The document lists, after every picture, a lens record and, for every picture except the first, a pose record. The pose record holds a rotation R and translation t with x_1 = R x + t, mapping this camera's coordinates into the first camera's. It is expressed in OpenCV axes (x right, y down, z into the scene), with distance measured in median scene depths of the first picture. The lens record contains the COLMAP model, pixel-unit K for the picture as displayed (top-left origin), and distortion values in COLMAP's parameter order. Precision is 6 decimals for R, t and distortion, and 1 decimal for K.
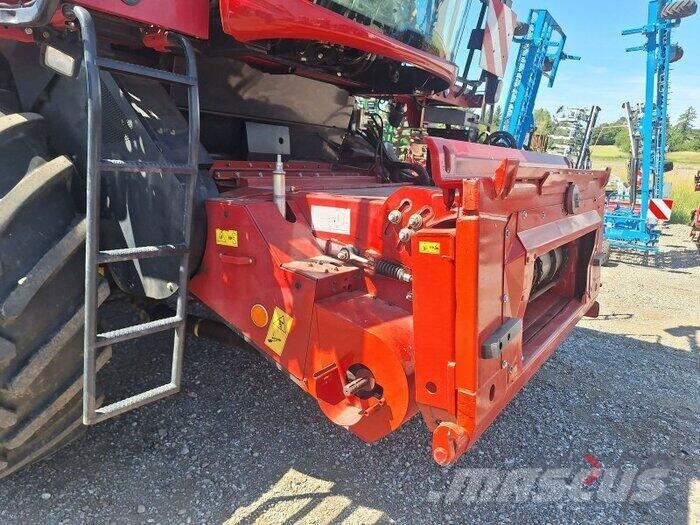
lens RADIAL K [[502.2, 0, 362.6], [0, 502.2, 268.5], [0, 0, 1]] dist [0.035376, -0.016684]
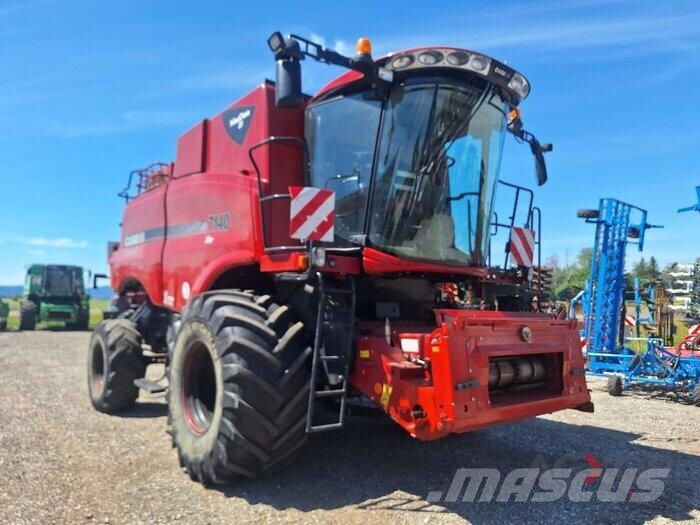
lens RADIAL K [[502.2, 0, 362.5], [0, 502.2, 257.9], [0, 0, 1]] dist [0.035376, -0.016684]
pose [[0.961118, -0.071944, -0.266602, 0.359779], [-0.020414, 0.944311, -0.328421, 0.275894], [0.275383, 0.321093, 0.906125, -1.210476]]
